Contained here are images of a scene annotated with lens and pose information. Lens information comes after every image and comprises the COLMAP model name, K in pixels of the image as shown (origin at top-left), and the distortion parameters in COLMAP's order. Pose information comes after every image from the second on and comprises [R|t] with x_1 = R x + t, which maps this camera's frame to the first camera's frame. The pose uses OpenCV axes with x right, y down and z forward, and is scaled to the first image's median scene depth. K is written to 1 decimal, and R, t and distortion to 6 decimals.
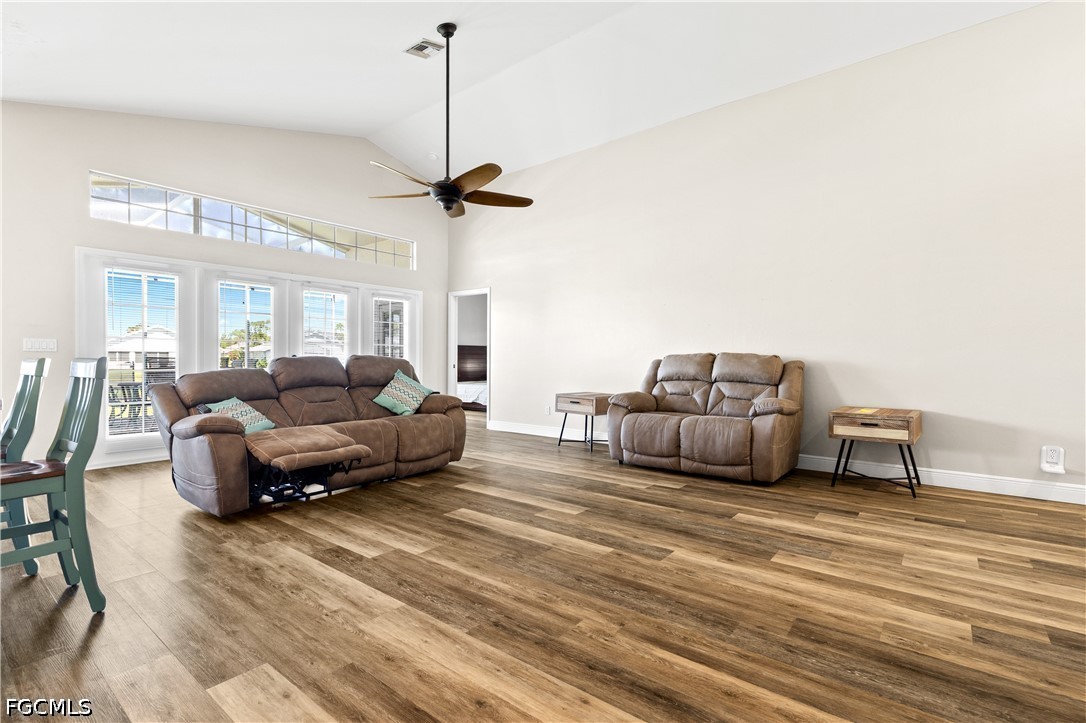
lens RADIAL K [[495.2, 0, 539.6], [0, 495.2, 366.7], [0, 0, 1]] dist [0.001307, 0.000131]
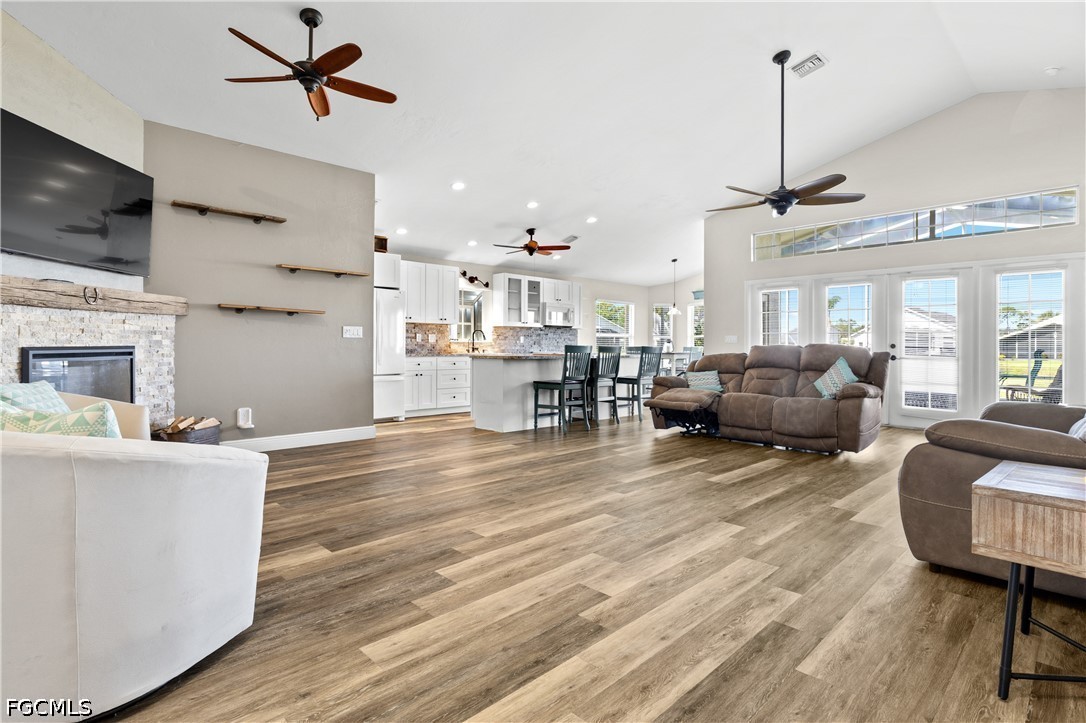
lens RADIAL K [[544.7, 0, 560.3], [0, 544.7, 351.4], [0, 0, 1]] dist [0.002602, 0.000223]
pose [[-0.096274, 0.002859, -0.995351, 1.827122], [-0.021782, 0.999750, 0.004978, 0.001851], [0.995117, 0.022161, -0.096187, 1.048193]]
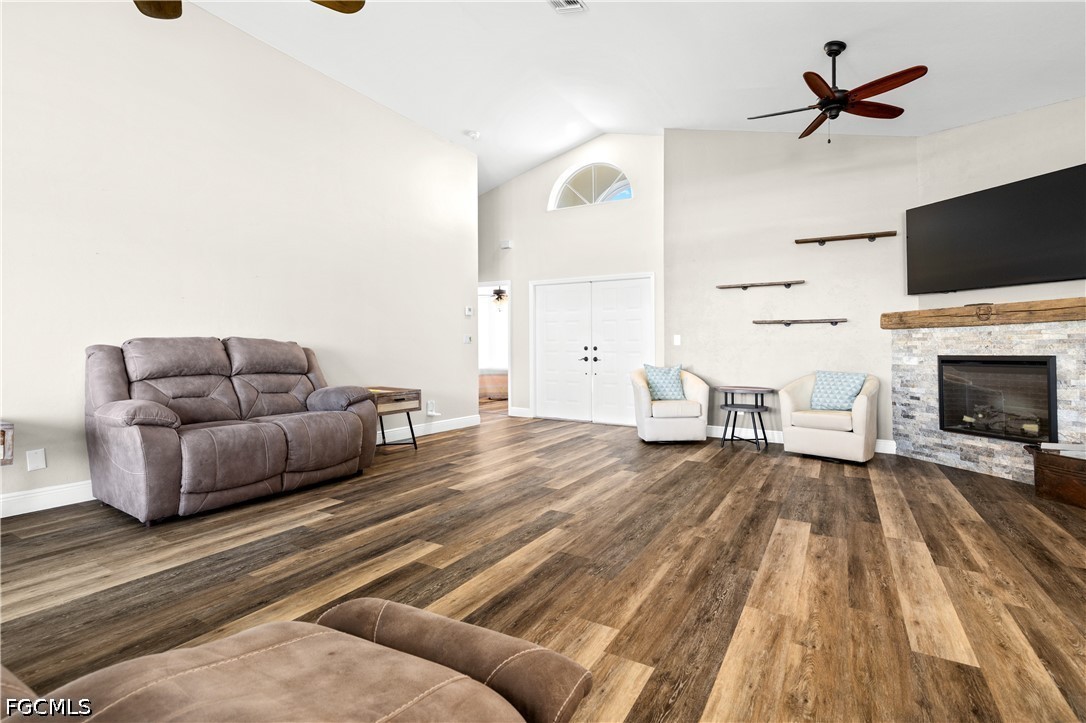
lens RADIAL K [[495.2, 0, 560.8], [0, 495.2, 363.0], [0, 0, 1]] dist [0.001307, 0.000131]
pose [[-0.146713, -0.030370, 0.988713, -0.972767], [0.008774, 0.999449, 0.032002, -0.015855], [-0.989140, 0.013370, -0.146365, 1.261567]]
